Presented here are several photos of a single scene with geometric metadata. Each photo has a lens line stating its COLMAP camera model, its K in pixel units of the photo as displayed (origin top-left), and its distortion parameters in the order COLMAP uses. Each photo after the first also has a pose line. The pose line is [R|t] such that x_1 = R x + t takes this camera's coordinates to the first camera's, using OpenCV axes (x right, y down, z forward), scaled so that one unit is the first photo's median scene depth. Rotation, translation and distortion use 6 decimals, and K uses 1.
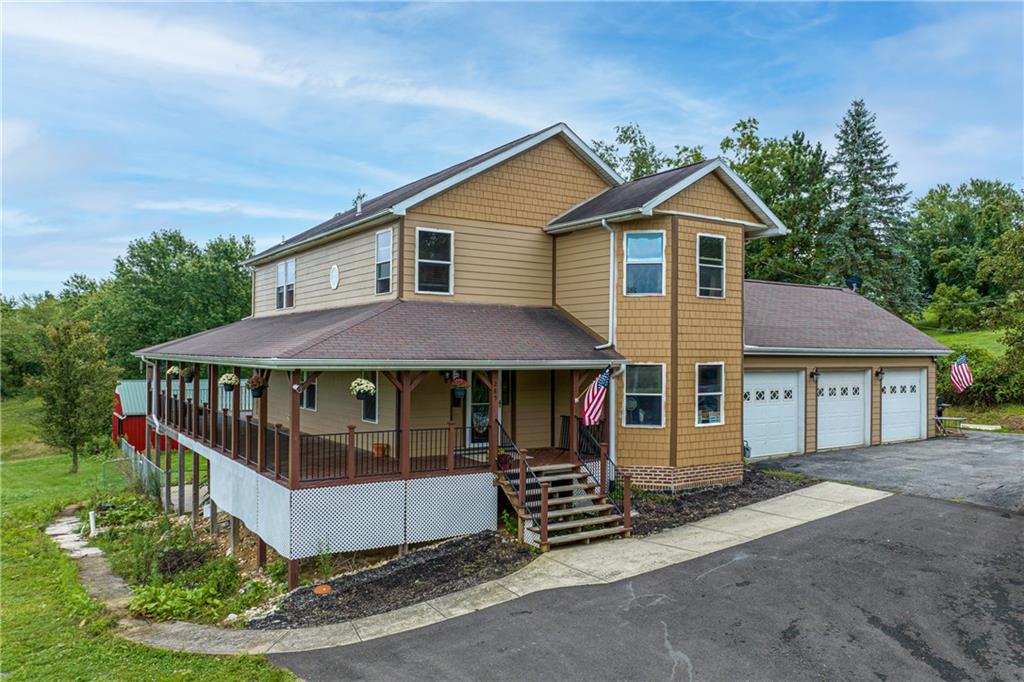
lens RADIAL K [[755.5, 0, 549.6], [0, 755.5, 345.7], [0, 0, 1]] dist [-0.021781, -0.032293]
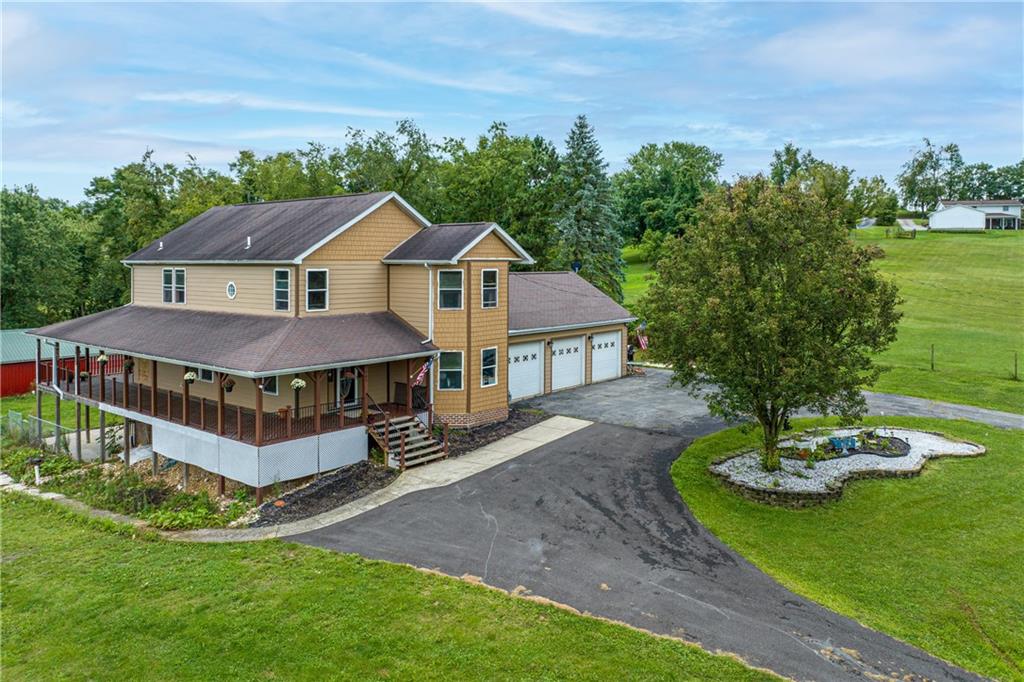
lens RADIAL K [[740.3, 0, 491.4], [0, 740.3, 282.1], [0, 0, 1]] dist [0.001683, -0.074845]
pose [[0.966574, -0.011191, 0.256145, -0.197936], [0.002510, 0.999412, 0.034196, -0.180320], [-0.256377, -0.032410, 0.966033, -0.562121]]
